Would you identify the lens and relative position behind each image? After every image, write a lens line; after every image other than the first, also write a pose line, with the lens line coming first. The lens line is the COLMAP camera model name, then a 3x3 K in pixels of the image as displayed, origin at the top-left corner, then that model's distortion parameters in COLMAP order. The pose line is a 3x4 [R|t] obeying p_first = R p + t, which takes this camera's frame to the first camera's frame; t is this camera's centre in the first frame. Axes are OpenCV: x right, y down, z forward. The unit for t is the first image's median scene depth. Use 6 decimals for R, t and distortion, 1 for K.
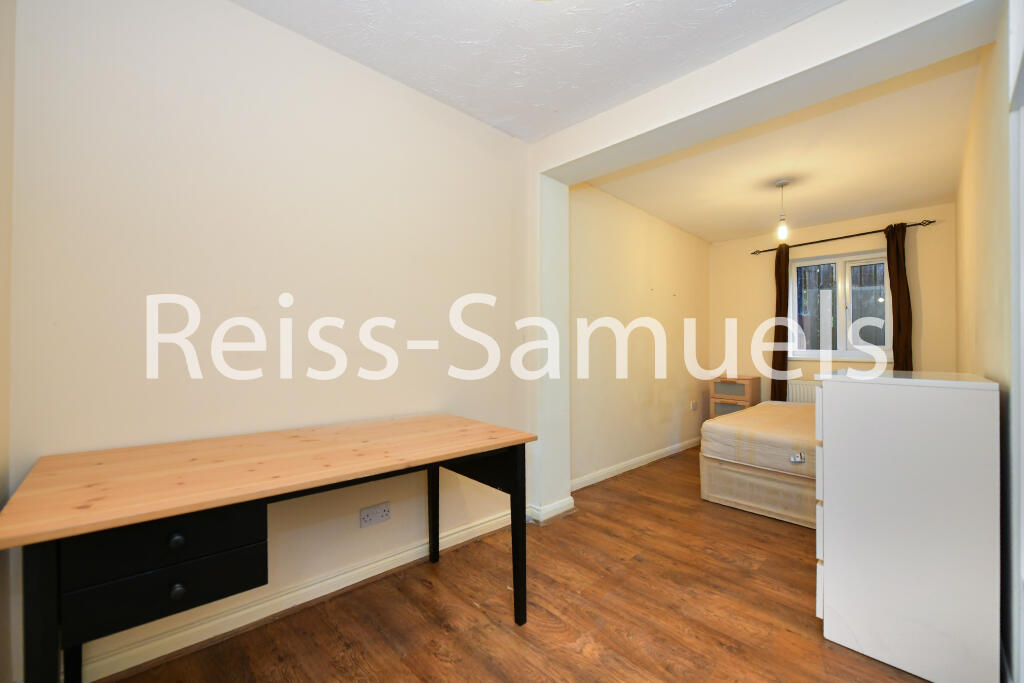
lens RADIAL K [[412.5, 0, 512.2], [0, 412.5, 345.7], [0, 0, 1]] dist [0.004124, -0.000116]
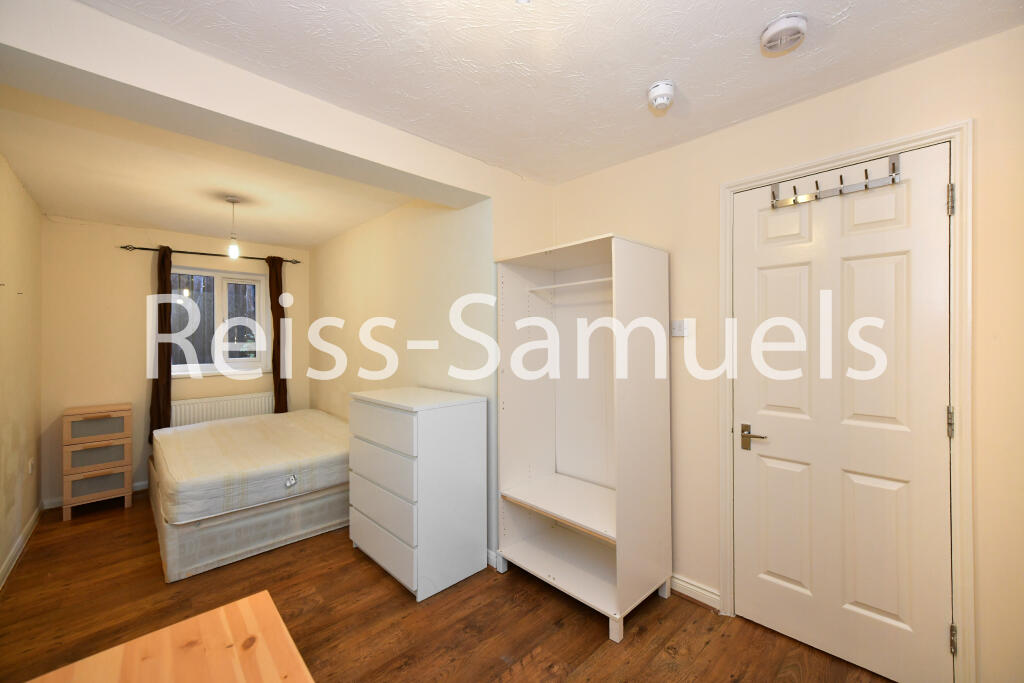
lens RADIAL K [[412.5, 0, 526.2], [0, 412.5, 332.6], [0, 0, 1]] dist [0.004124, -0.000116]
pose [[-0.023532, -0.002535, 0.999720, -0.373806], [-0.003724, 0.999990, 0.002448, -0.111844], [-0.999716, -0.003666, -0.023541, 0.423625]]
